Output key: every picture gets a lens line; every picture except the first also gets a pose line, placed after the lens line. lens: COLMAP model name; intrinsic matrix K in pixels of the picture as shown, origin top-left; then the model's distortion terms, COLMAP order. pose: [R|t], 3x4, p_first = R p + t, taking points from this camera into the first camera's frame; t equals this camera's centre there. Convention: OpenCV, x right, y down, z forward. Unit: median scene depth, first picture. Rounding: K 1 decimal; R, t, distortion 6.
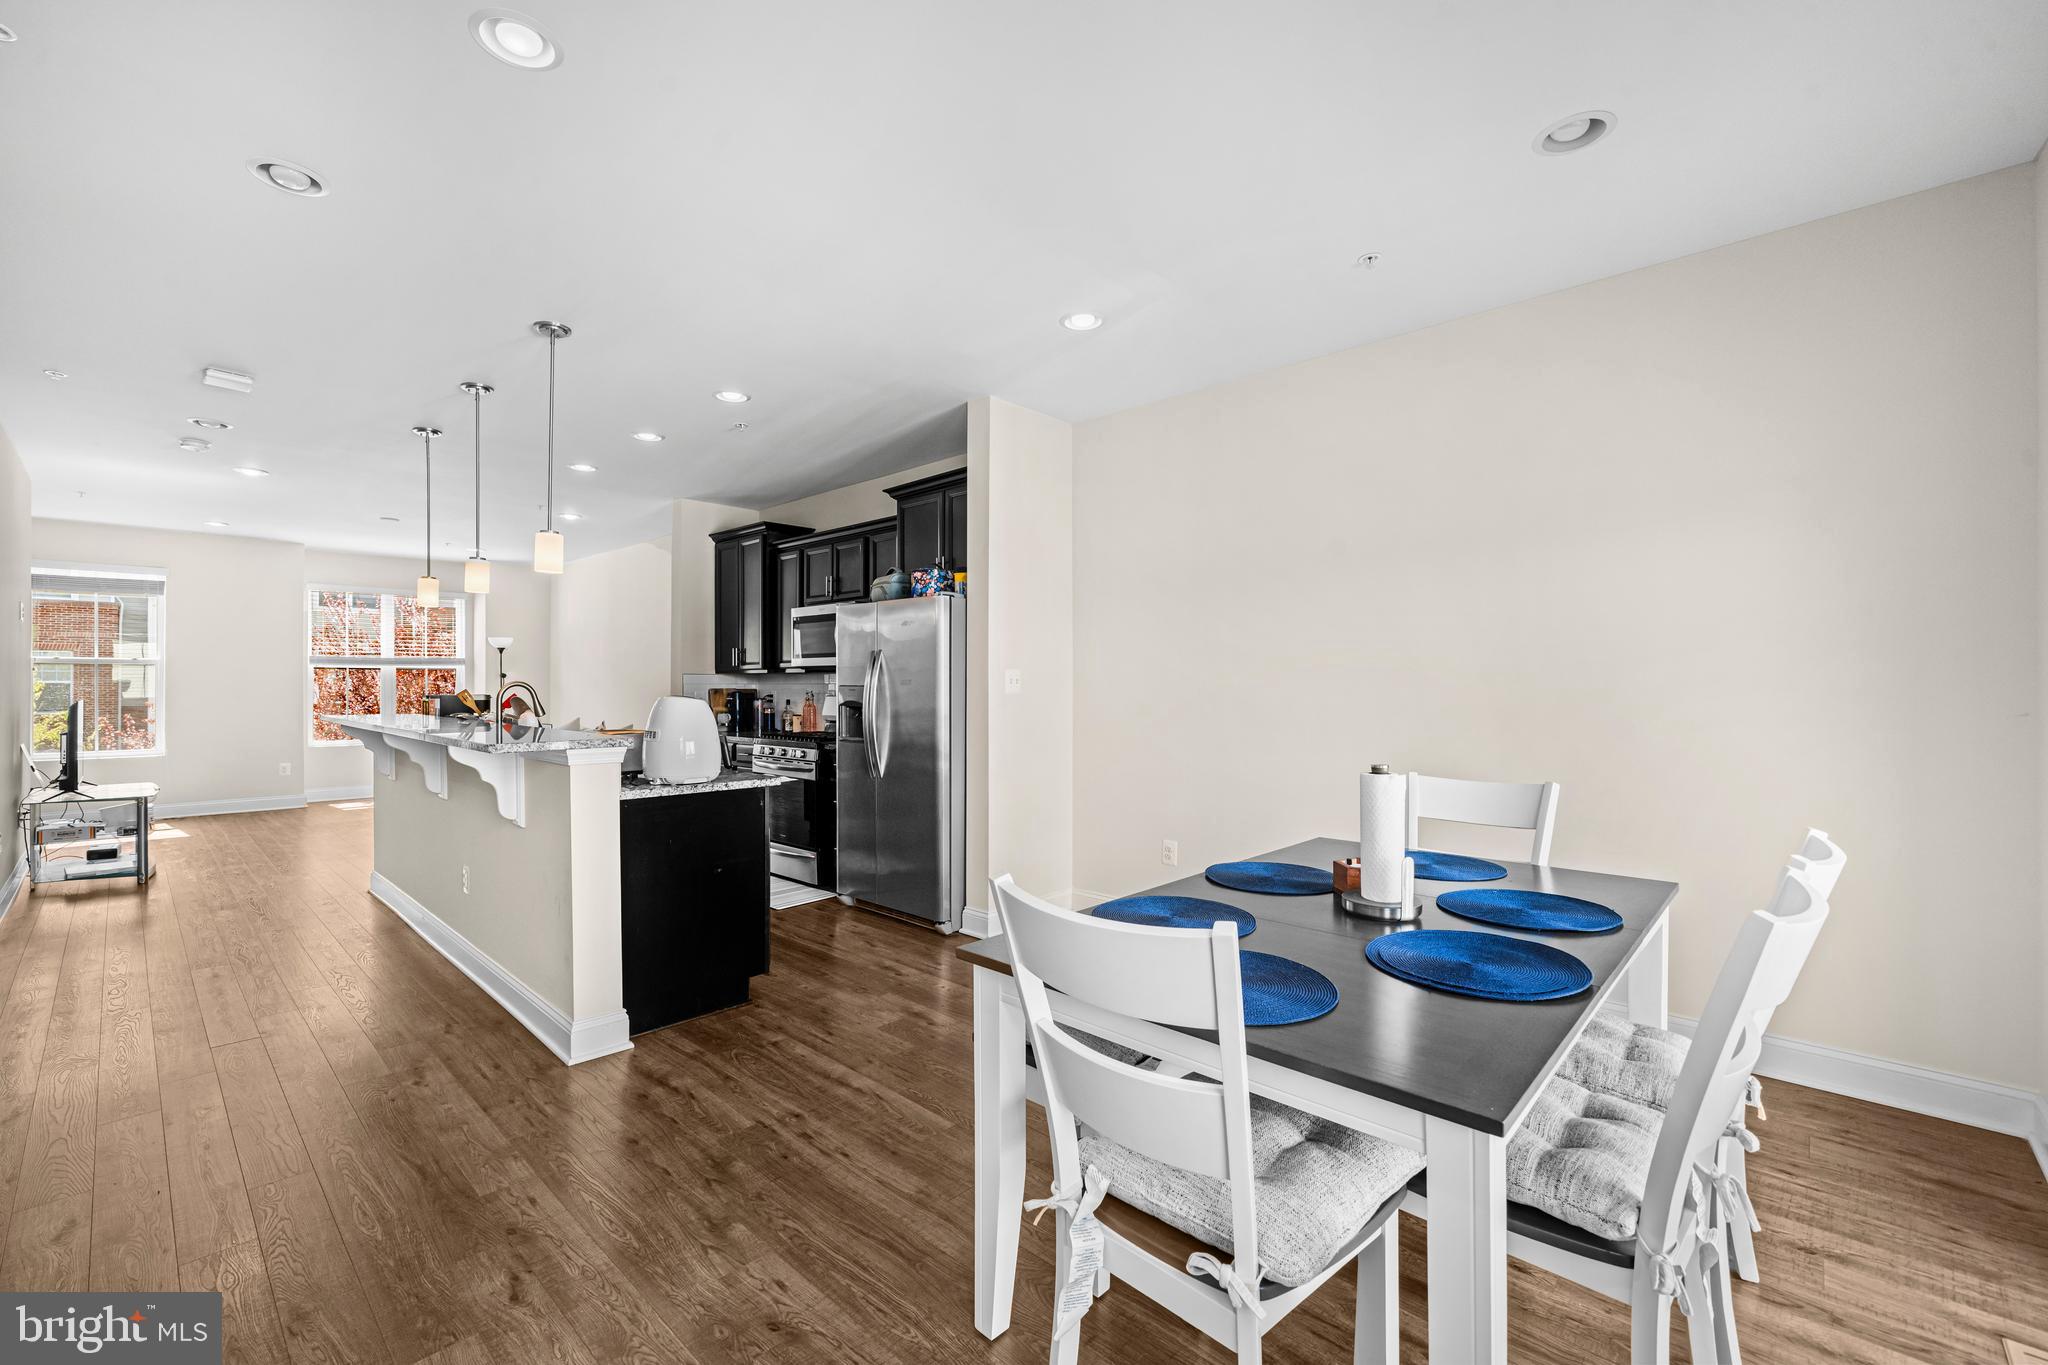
lens RADIAL K [[865.6, 0, 1033.8], [0, 865.6, 683.6], [0, 0, 1]] dist [-0.002737, 0.001279]
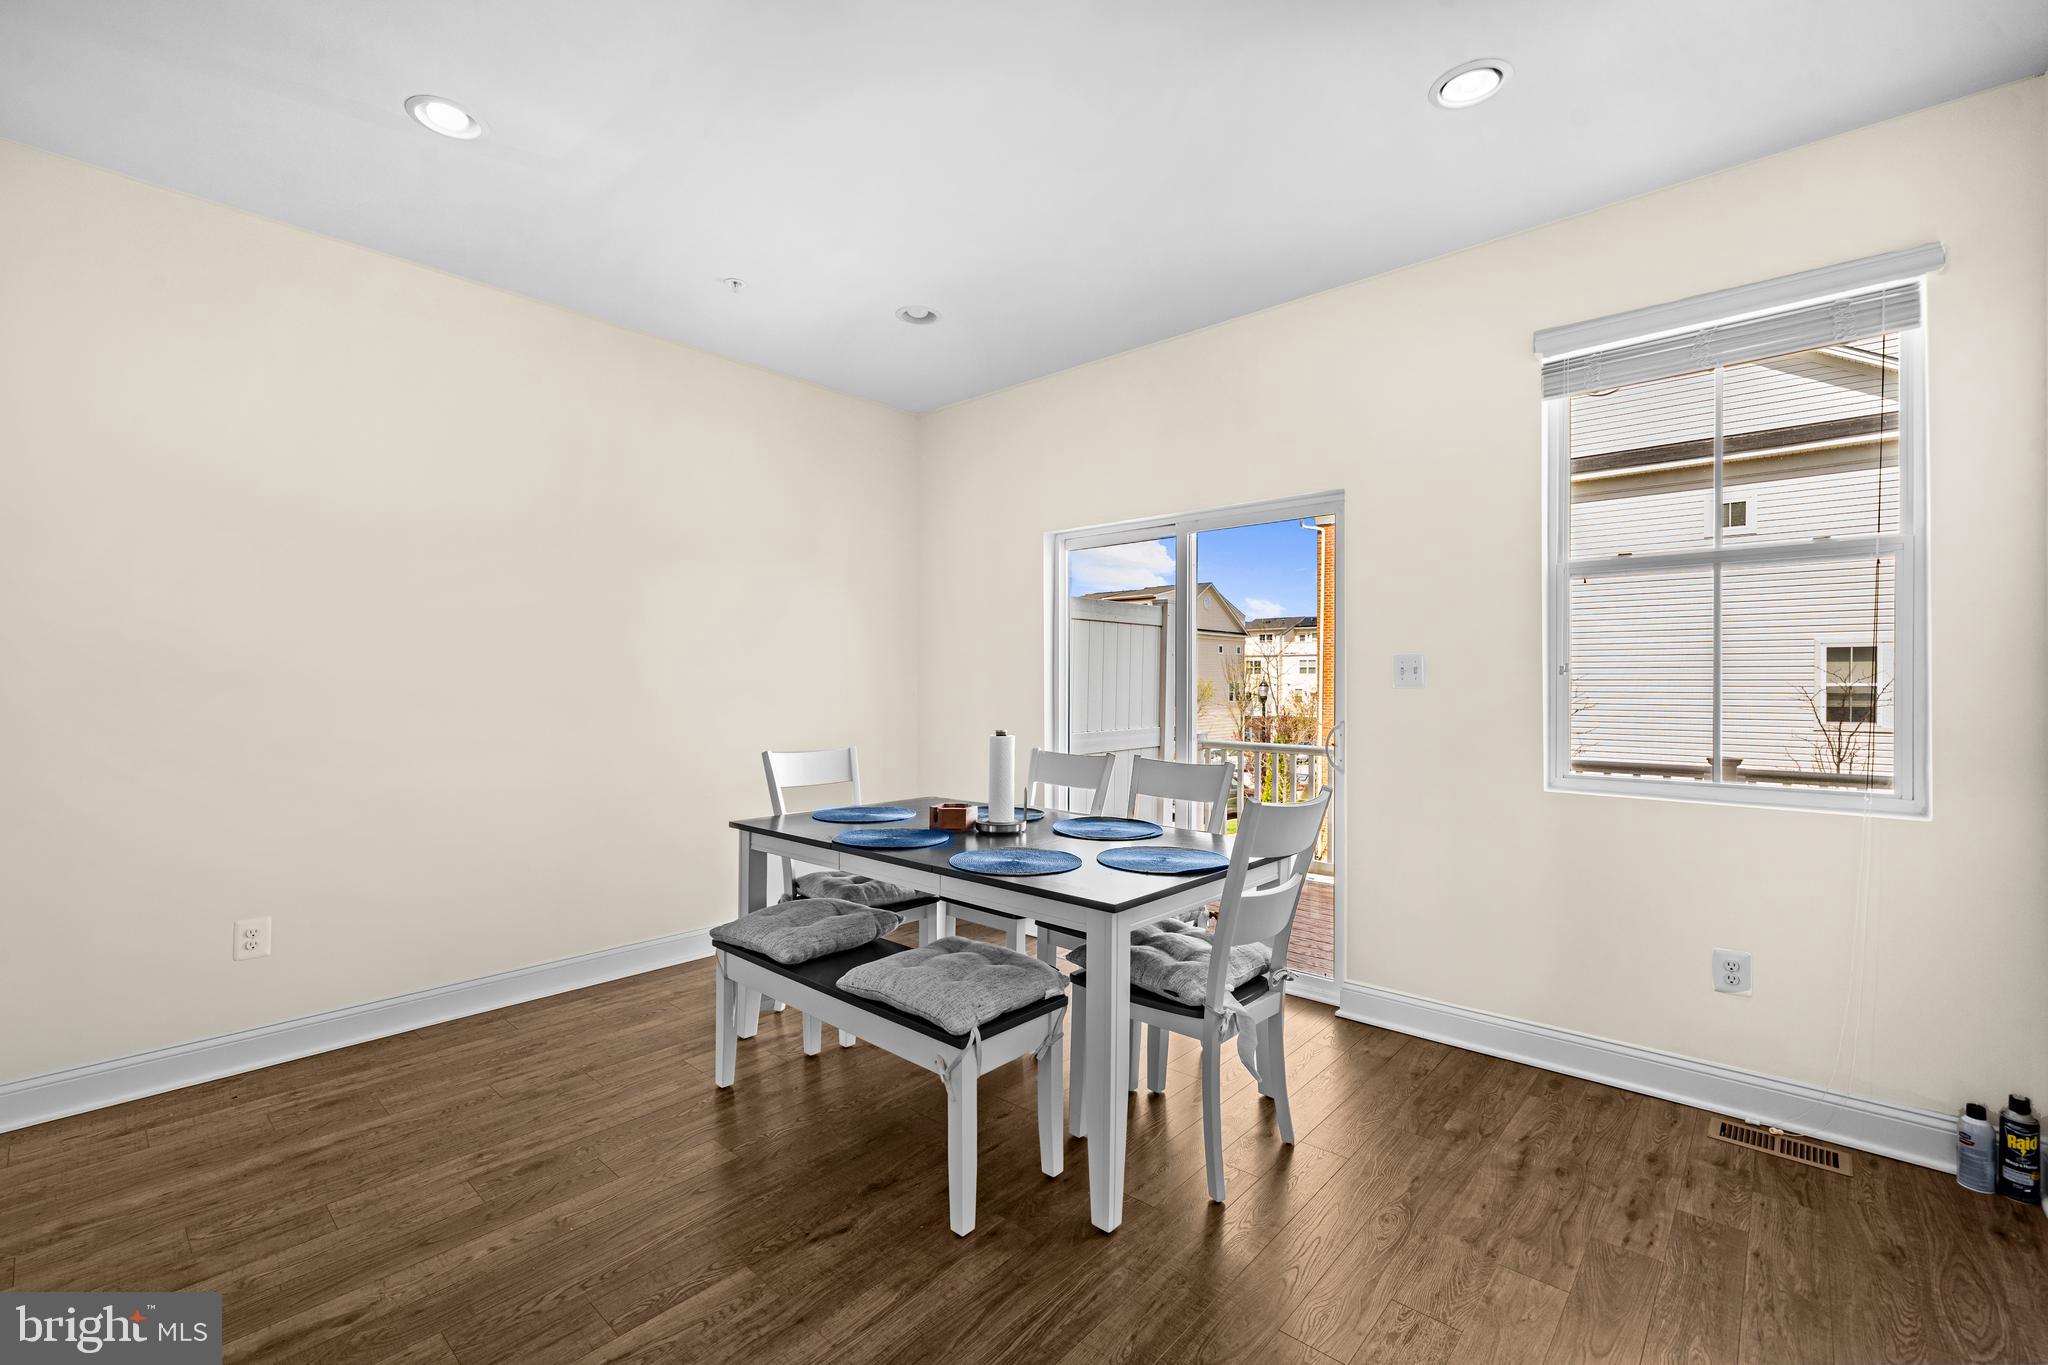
lens RADIAL K [[865.6, 0, 1014.9], [0, 865.6, 698.2], [0, 0, 1]] dist [-0.002737, 0.001279]
pose [[-0.024268, -0.009093, 0.999664, -1.094638], [-0.001674, 0.999958, 0.009055, 0.031136], [-0.999704, -0.001454, -0.024283, 1.057433]]
